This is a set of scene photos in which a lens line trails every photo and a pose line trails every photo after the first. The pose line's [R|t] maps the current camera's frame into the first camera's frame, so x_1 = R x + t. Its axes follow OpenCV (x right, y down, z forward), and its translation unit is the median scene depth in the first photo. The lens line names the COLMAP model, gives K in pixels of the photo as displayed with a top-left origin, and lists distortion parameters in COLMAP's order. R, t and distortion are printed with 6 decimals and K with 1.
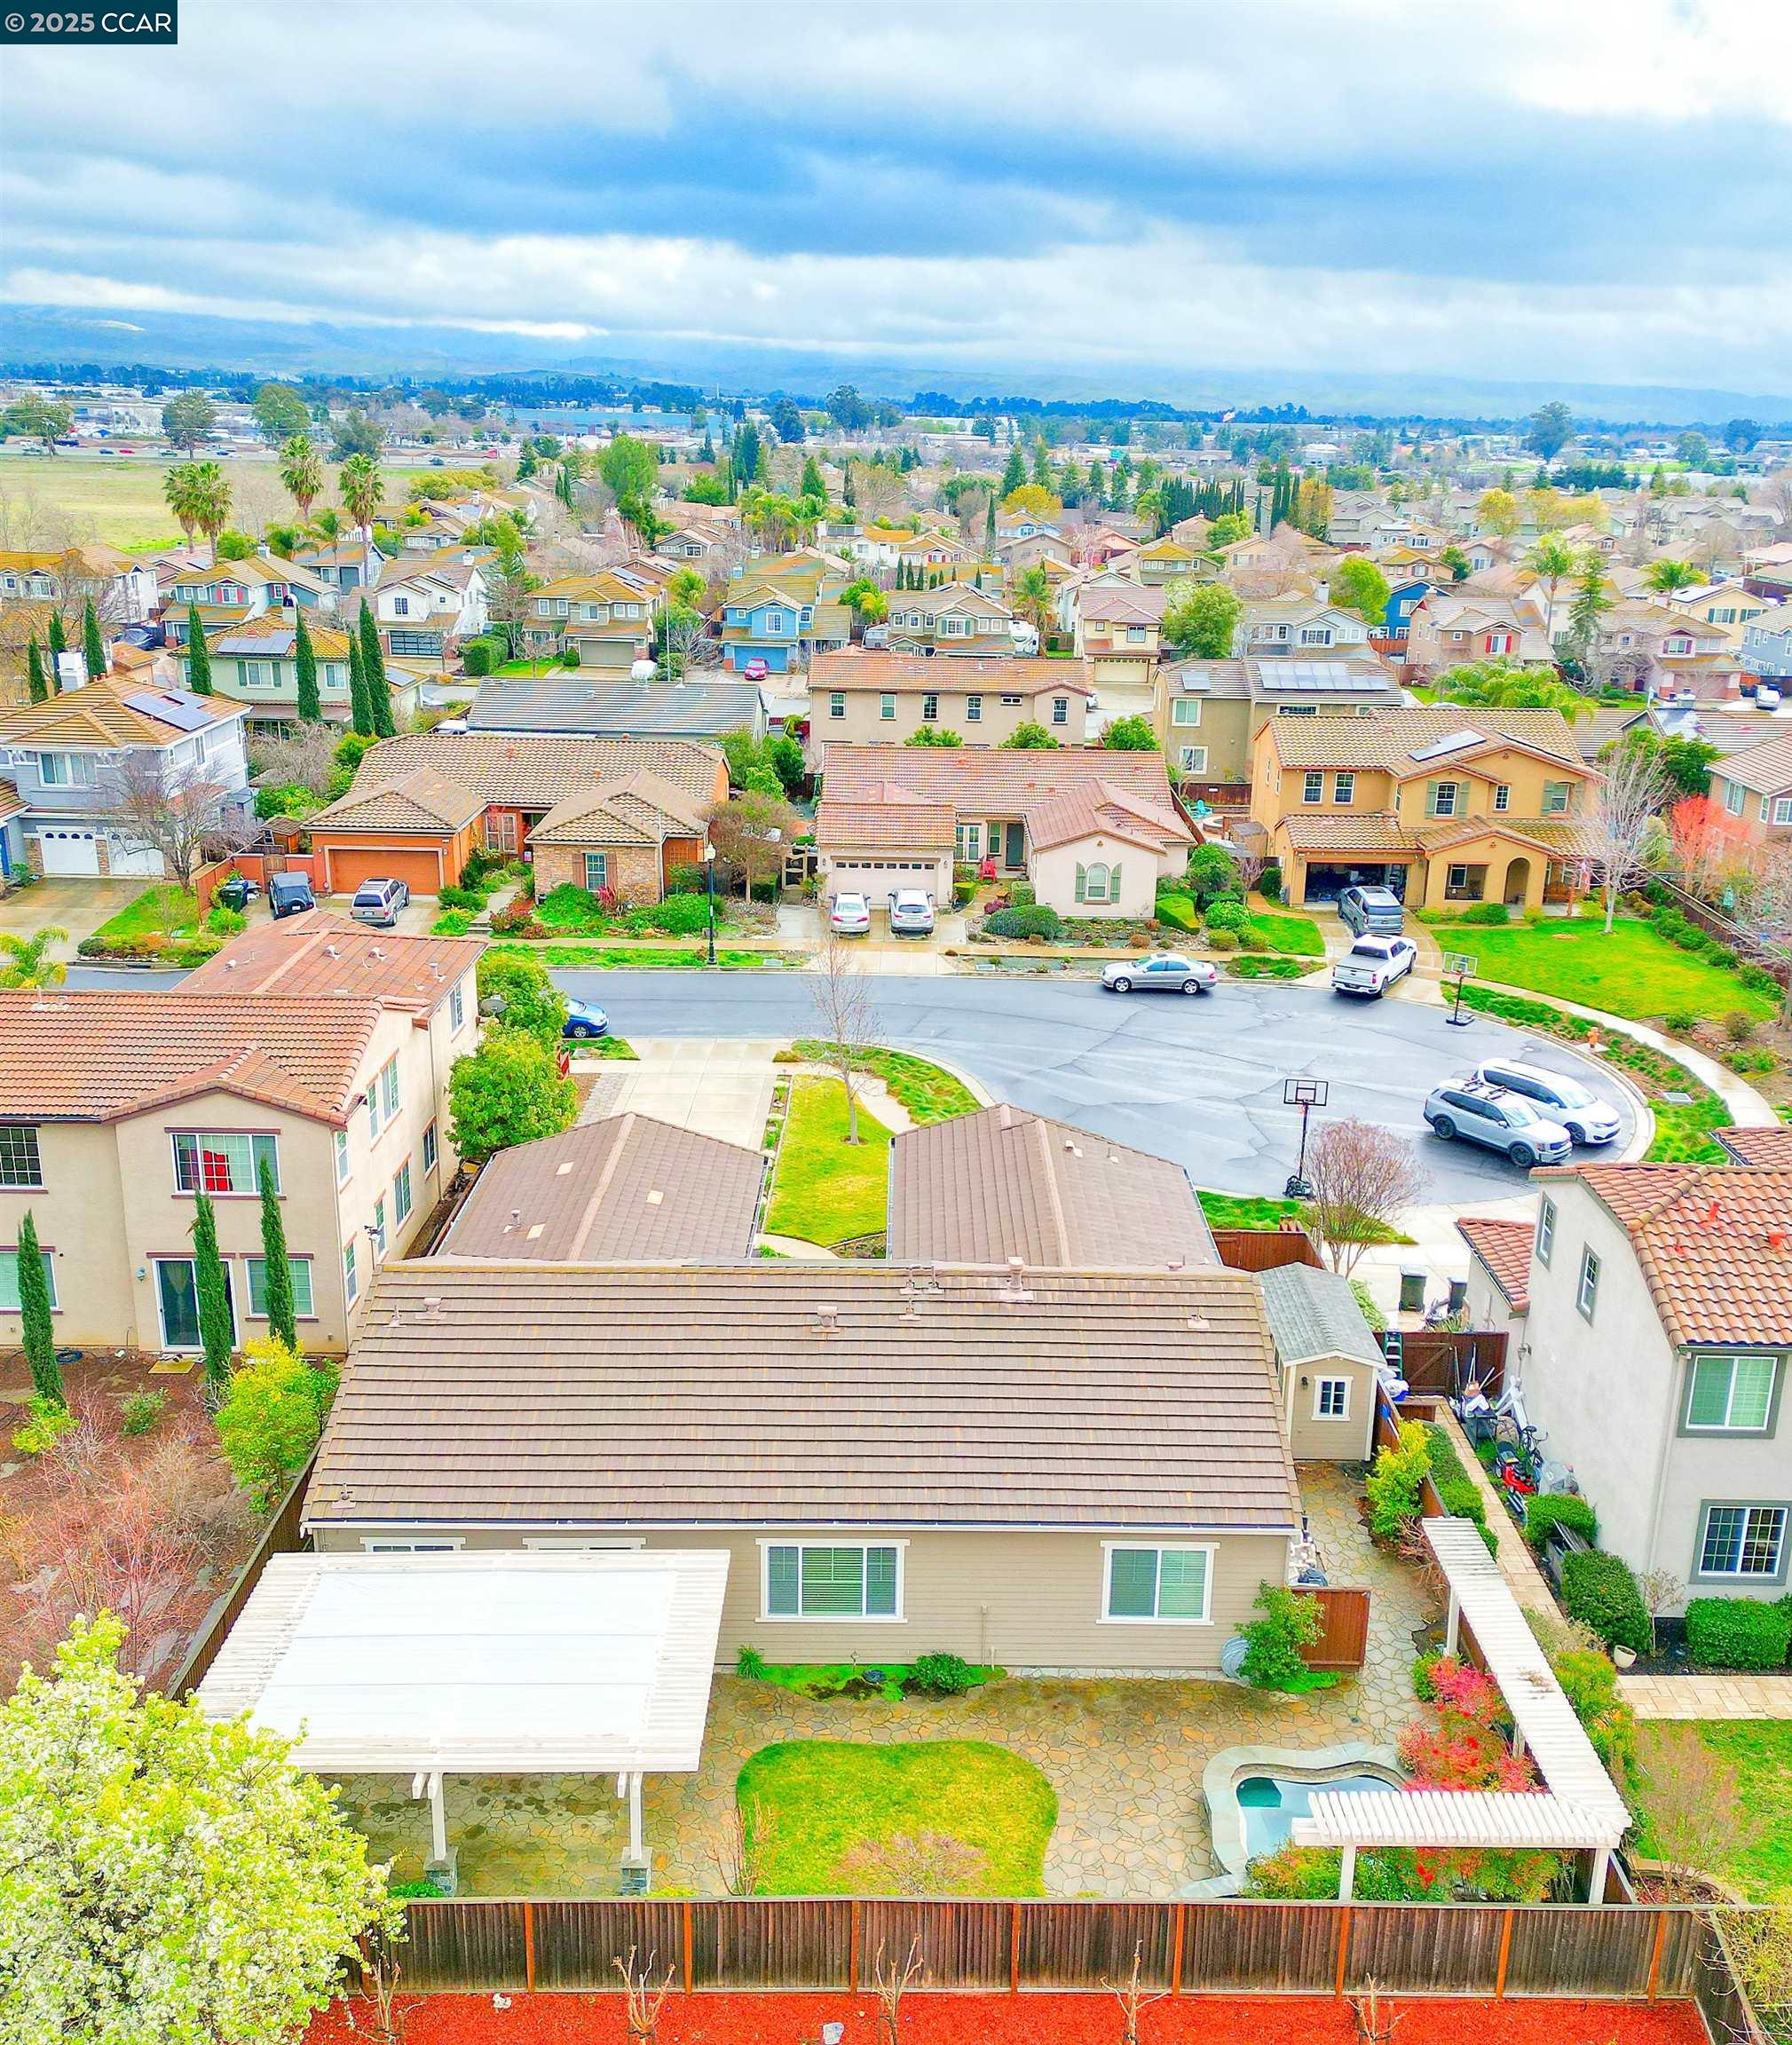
lens RADIAL K [[1918.4, 0, 965.2], [0, 1918.4, 1022.3], [0, 0, 1]] dist [0.091043, -0.095254]
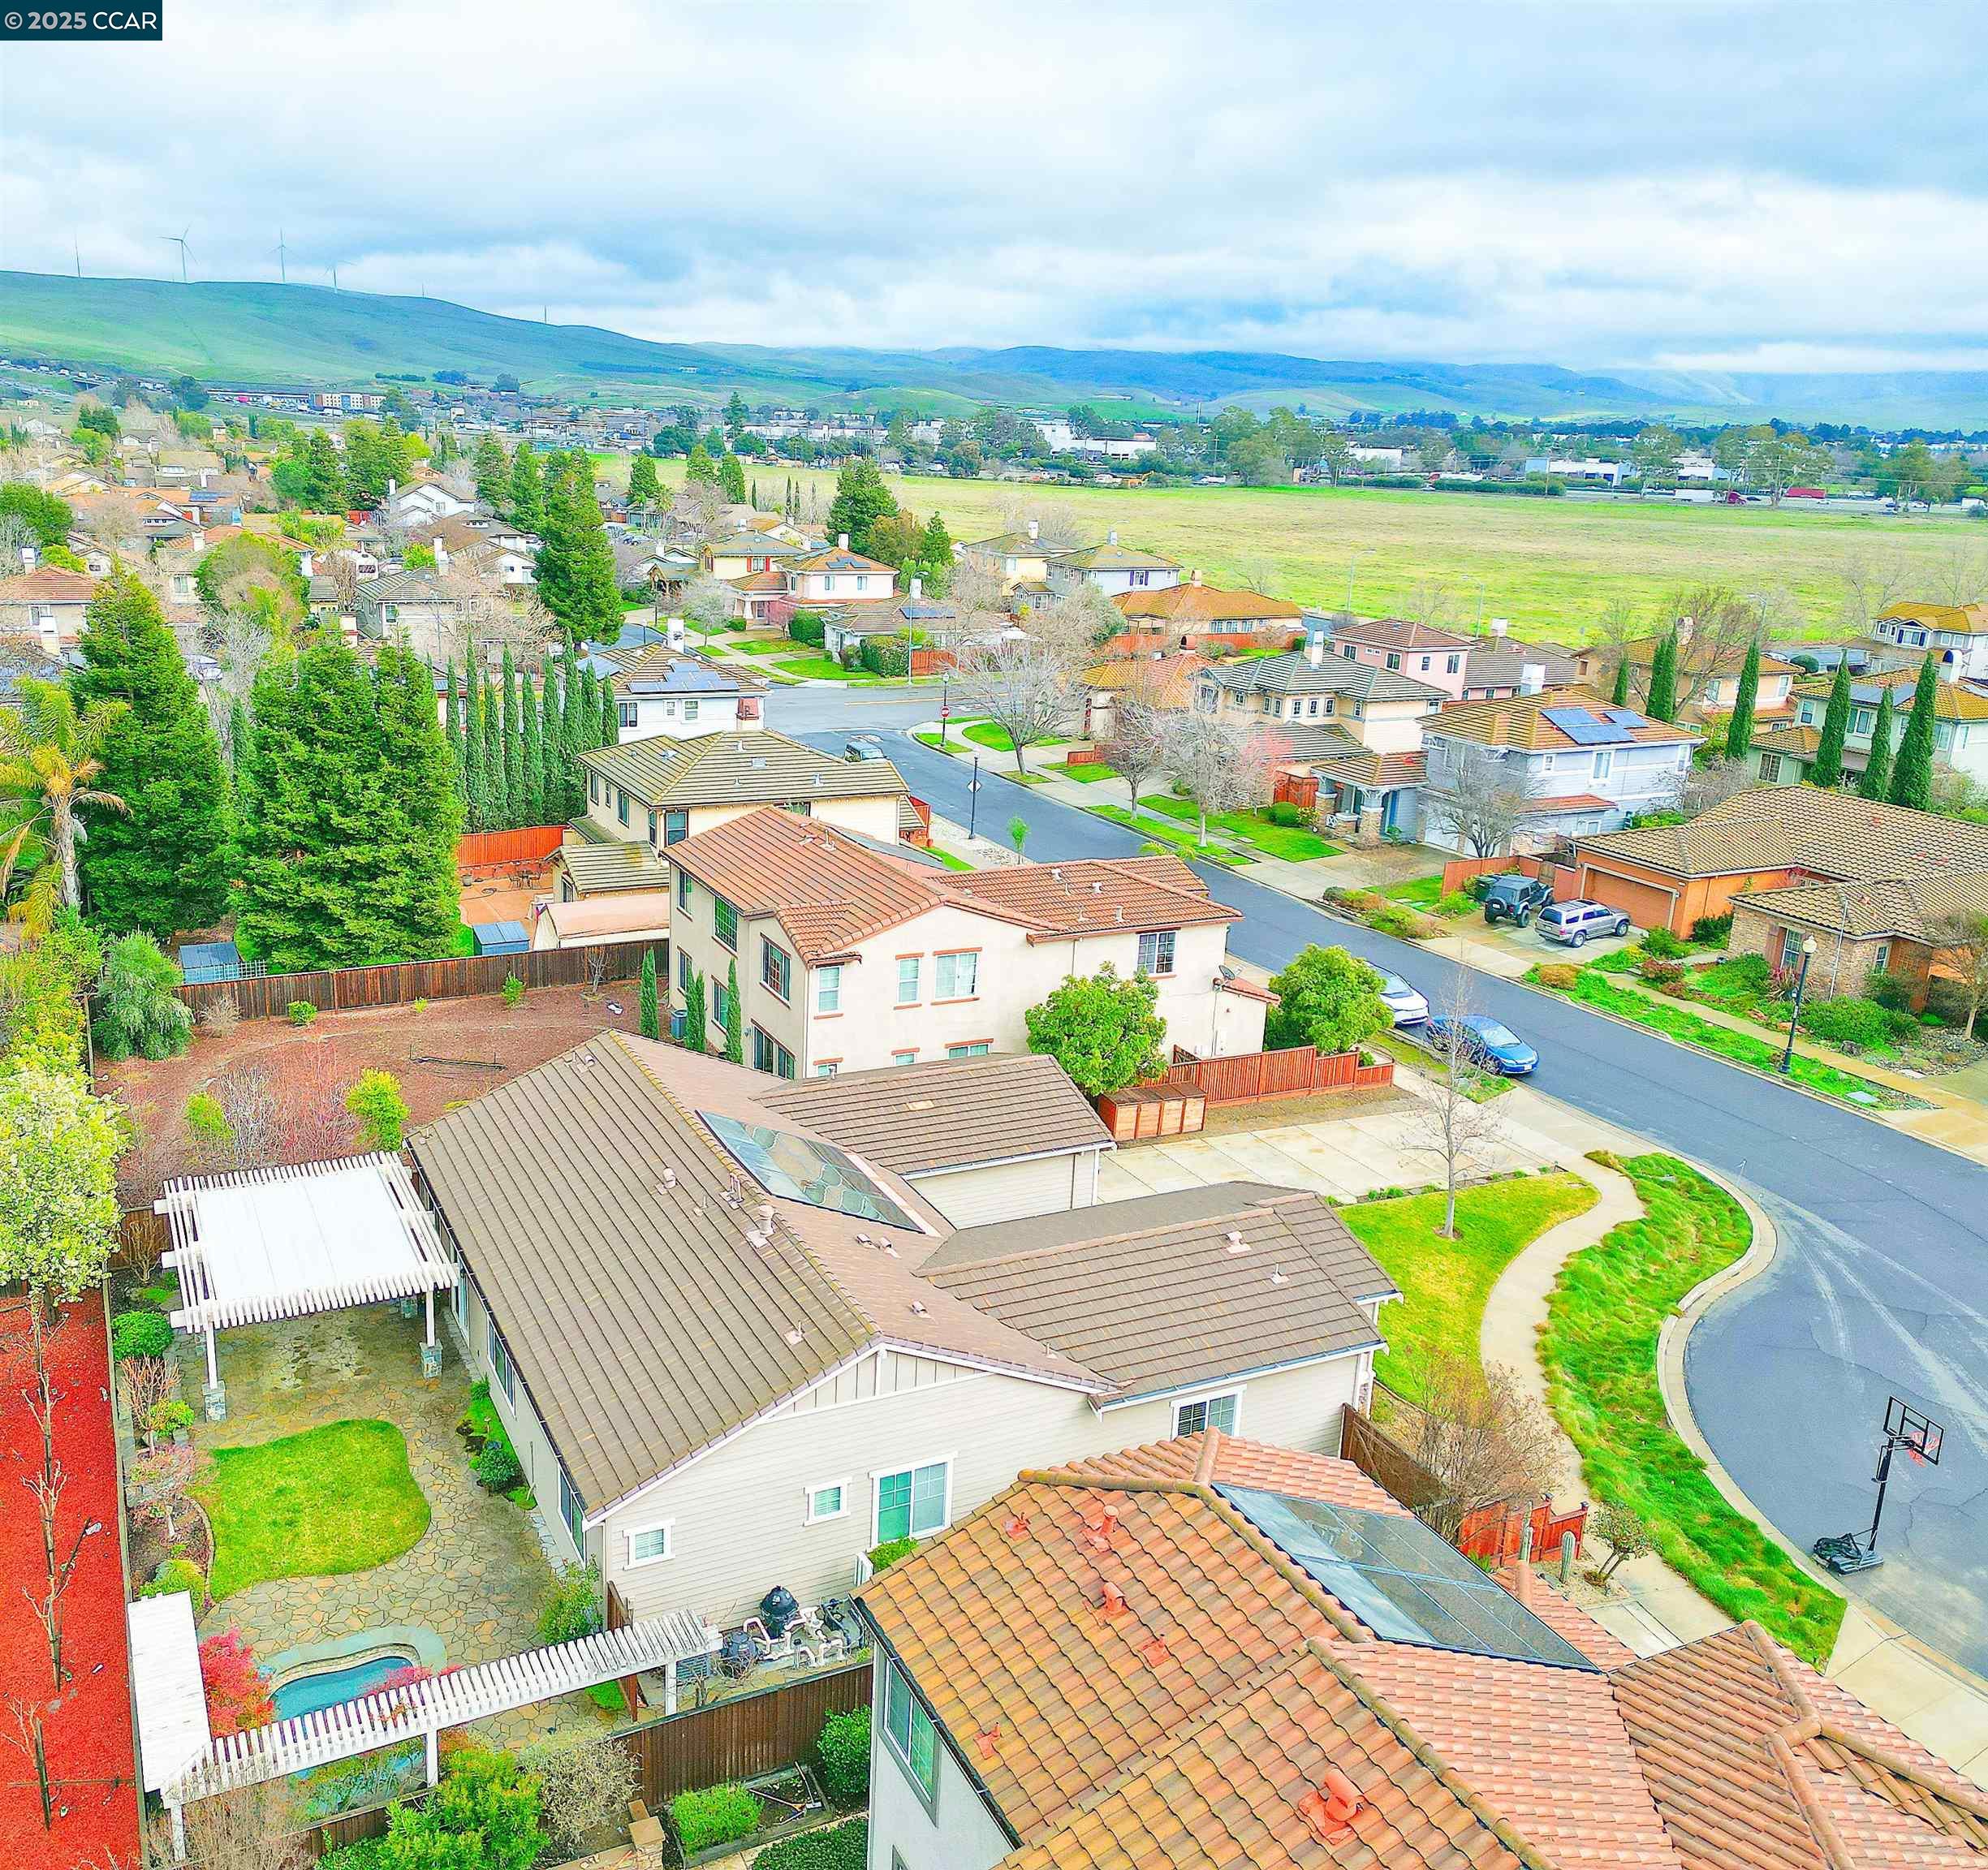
lens RADIAL K [[1748.2, 0, 869.1], [0, 1748.2, 967.4], [0, 0, 1]] dist [0.074983, -0.086566]
pose [[0.380823, 0.259517, -0.887482, 0.372774], [-0.295556, 0.943617, 0.149108, -0.066927], [0.876140, 0.205517, 0.436053, 0.273077]]
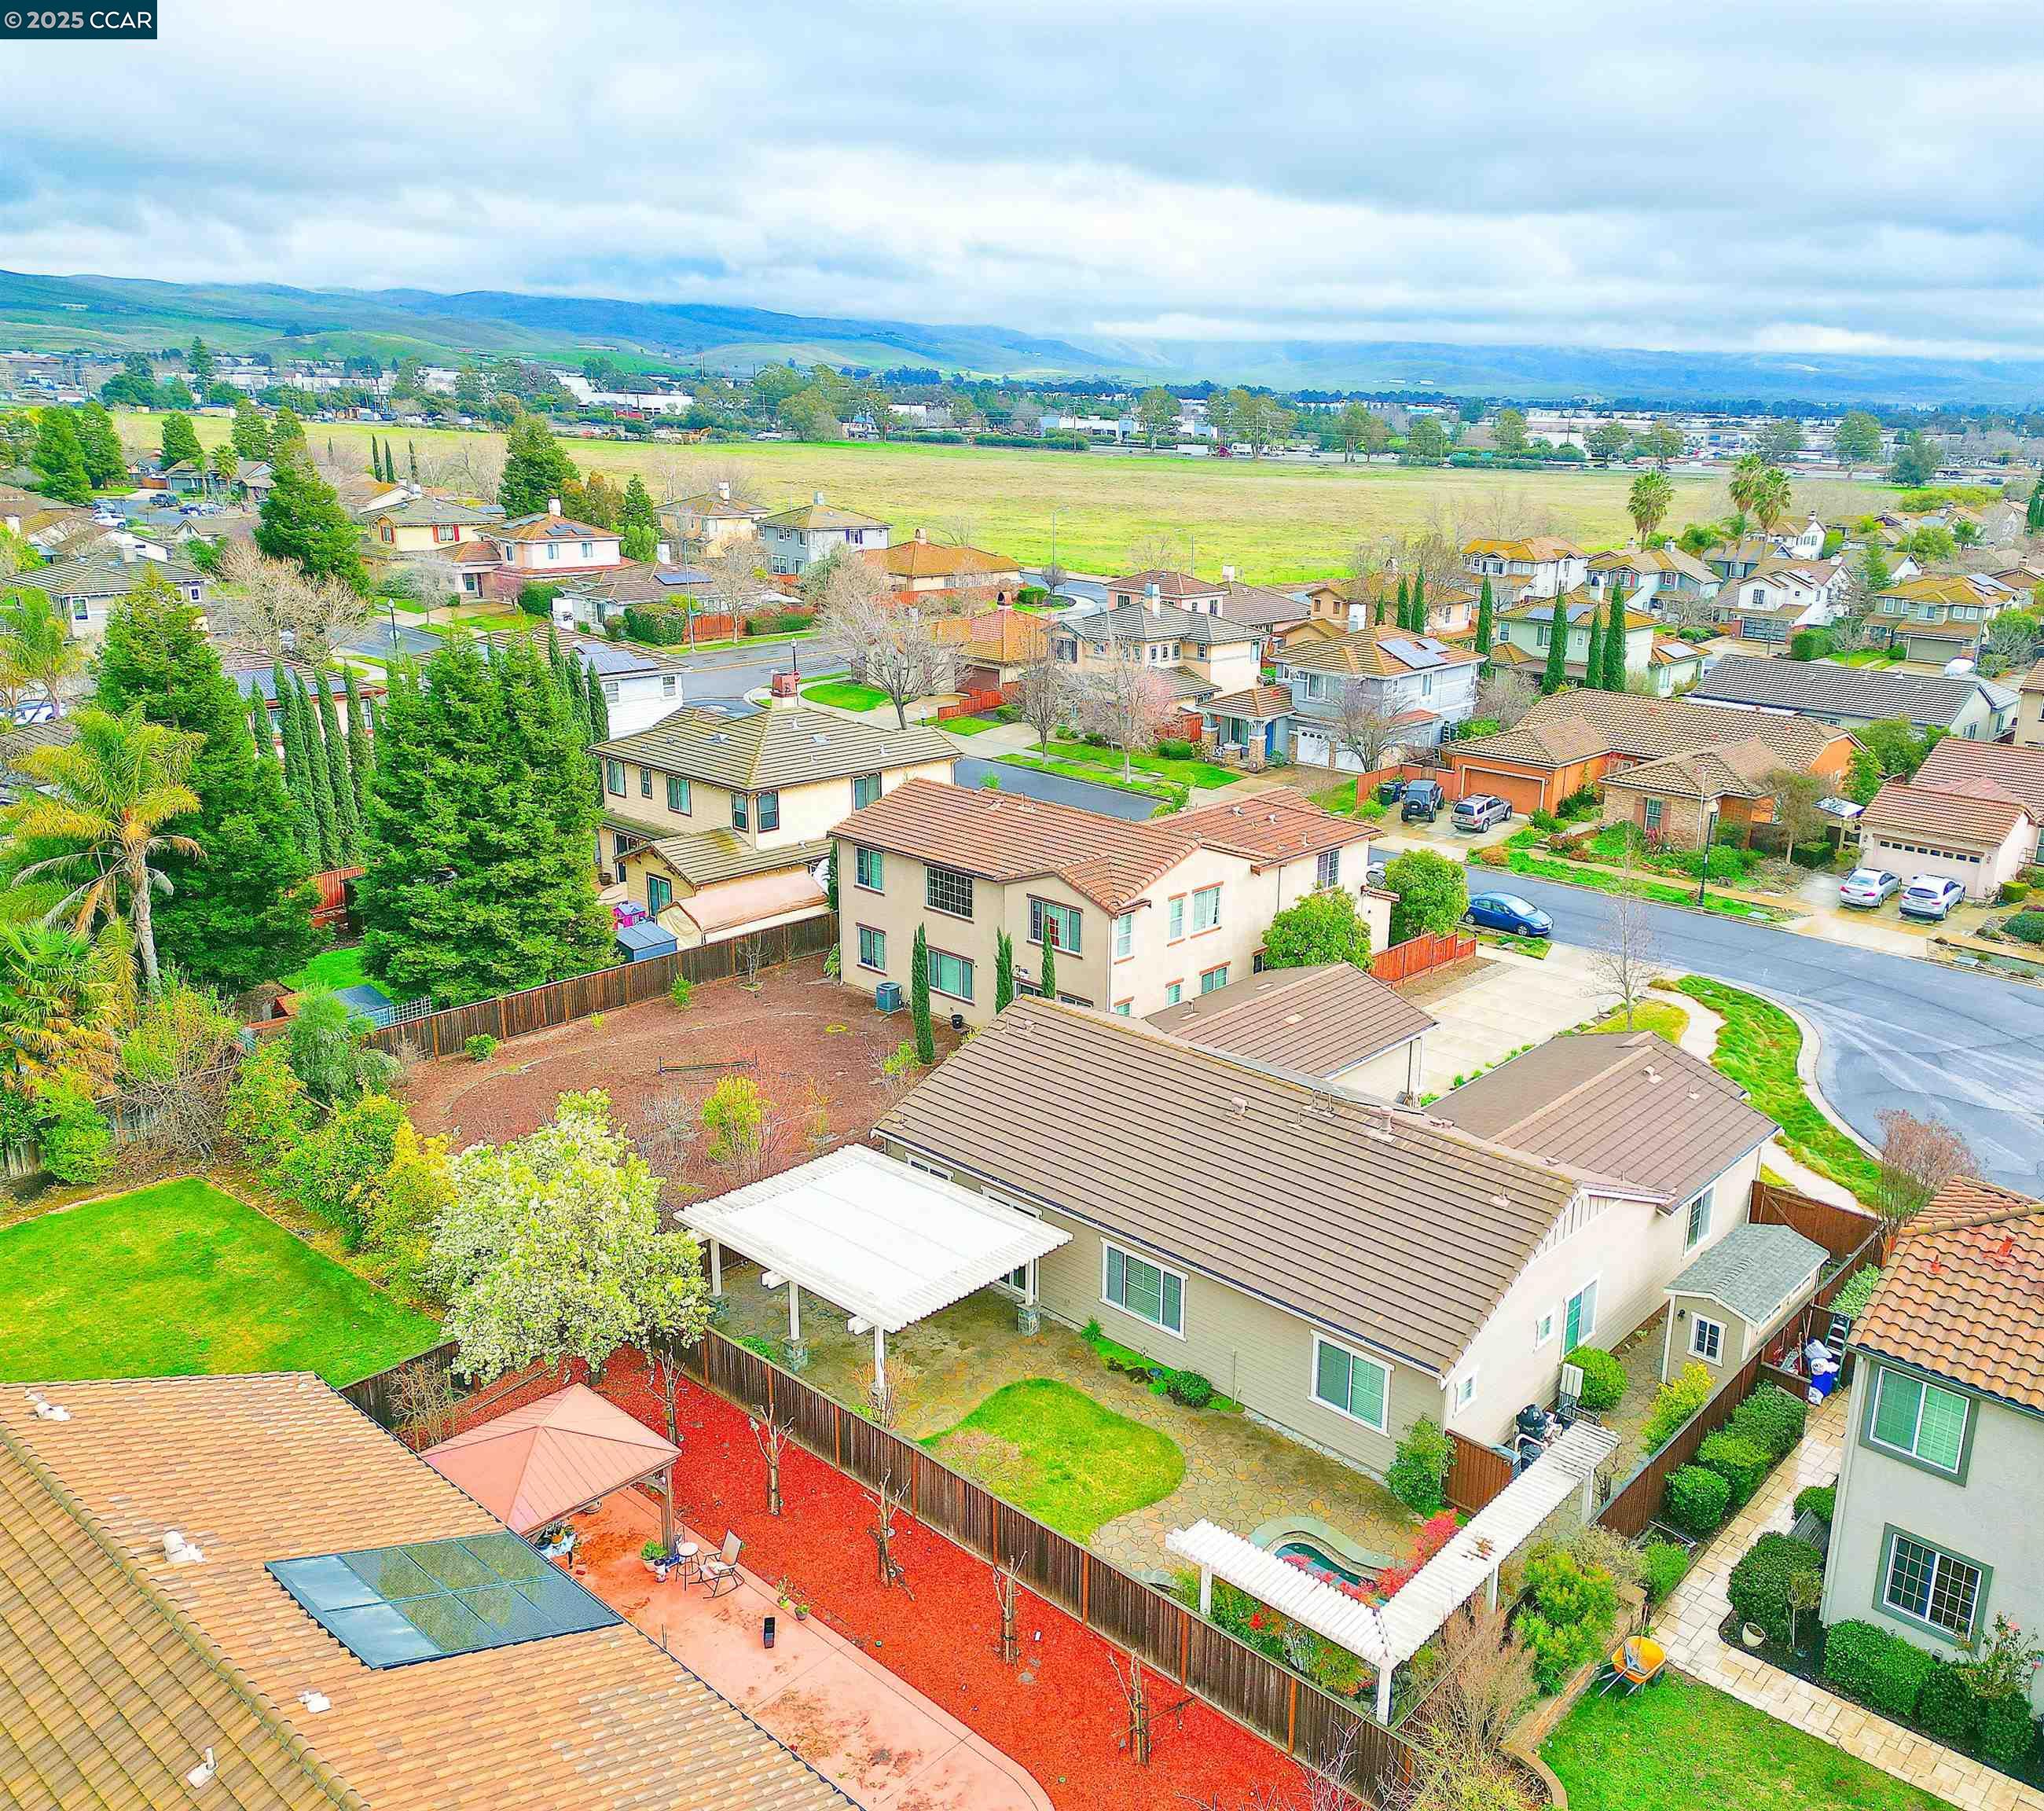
lens RADIAL K [[1687.6, 0, 1202.0], [0, 1687.6, 930.2], [0, 0, 1]] dist [0.092201, -0.102630]
pose [[0.755311, 0.191464, -0.626775, 0.255198], [-0.206886, 0.977128, 0.049175, -0.004812], [0.621855, 0.092529, 0.777647, 0.046072]]
